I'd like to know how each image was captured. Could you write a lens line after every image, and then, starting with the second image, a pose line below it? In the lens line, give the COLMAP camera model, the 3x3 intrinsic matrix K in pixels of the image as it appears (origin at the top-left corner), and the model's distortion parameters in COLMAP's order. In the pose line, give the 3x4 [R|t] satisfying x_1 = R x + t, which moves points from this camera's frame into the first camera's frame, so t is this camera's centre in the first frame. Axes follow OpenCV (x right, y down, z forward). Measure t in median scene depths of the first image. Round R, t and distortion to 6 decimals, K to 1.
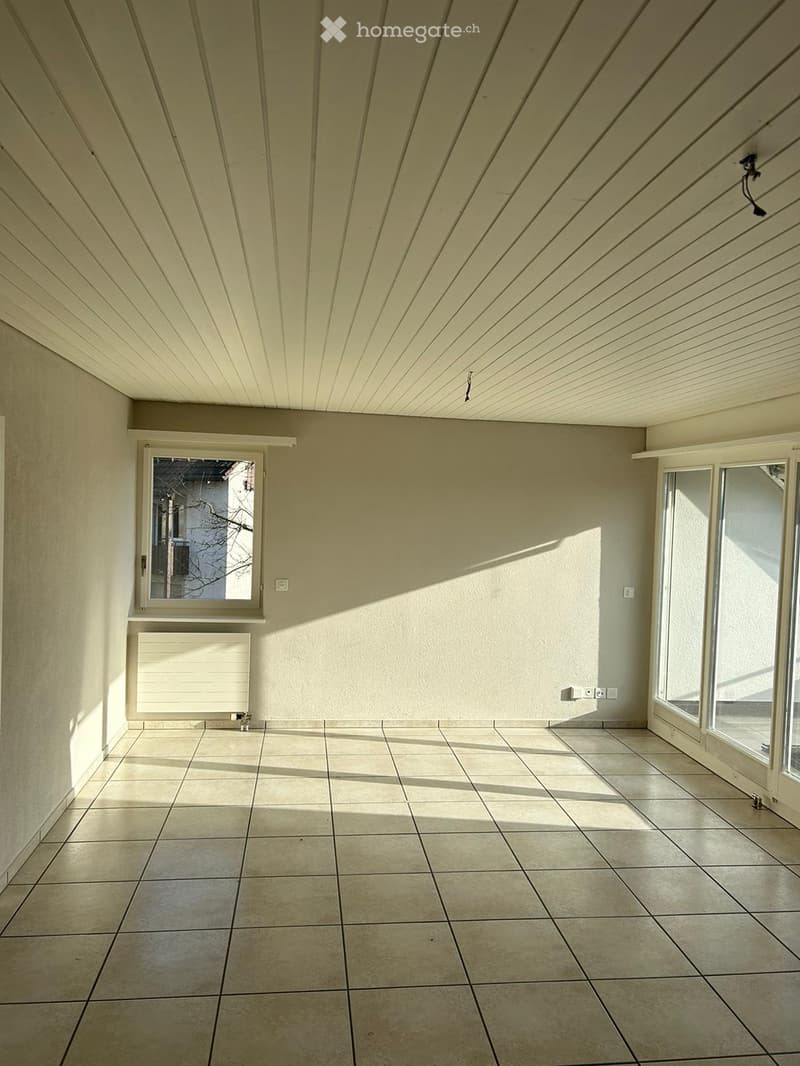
lens RADIAL K [[775.3, 0, 407.7], [0, 775.3, 537.9], [0, 0, 1]] dist [0.070587, -0.011107]
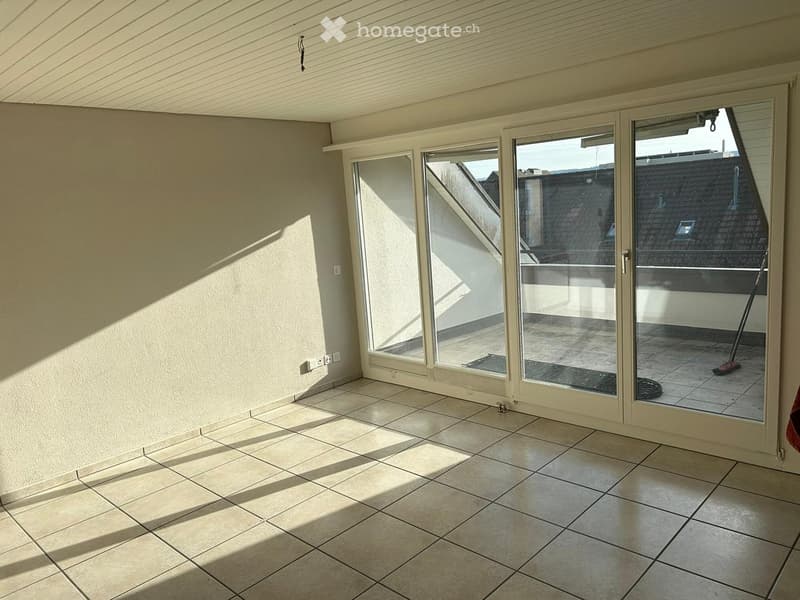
lens RADIAL K [[605.3, 0, 403.1], [0, 605.3, 295.3], [0, 0, 1]] dist [0.046642, -0.031149]
pose [[0.766128, -0.186121, 0.615147, -0.209785], [0.115926, 0.981469, 0.152578, -0.018876], [-0.632146, -0.045583, 0.773507, 0.248655]]
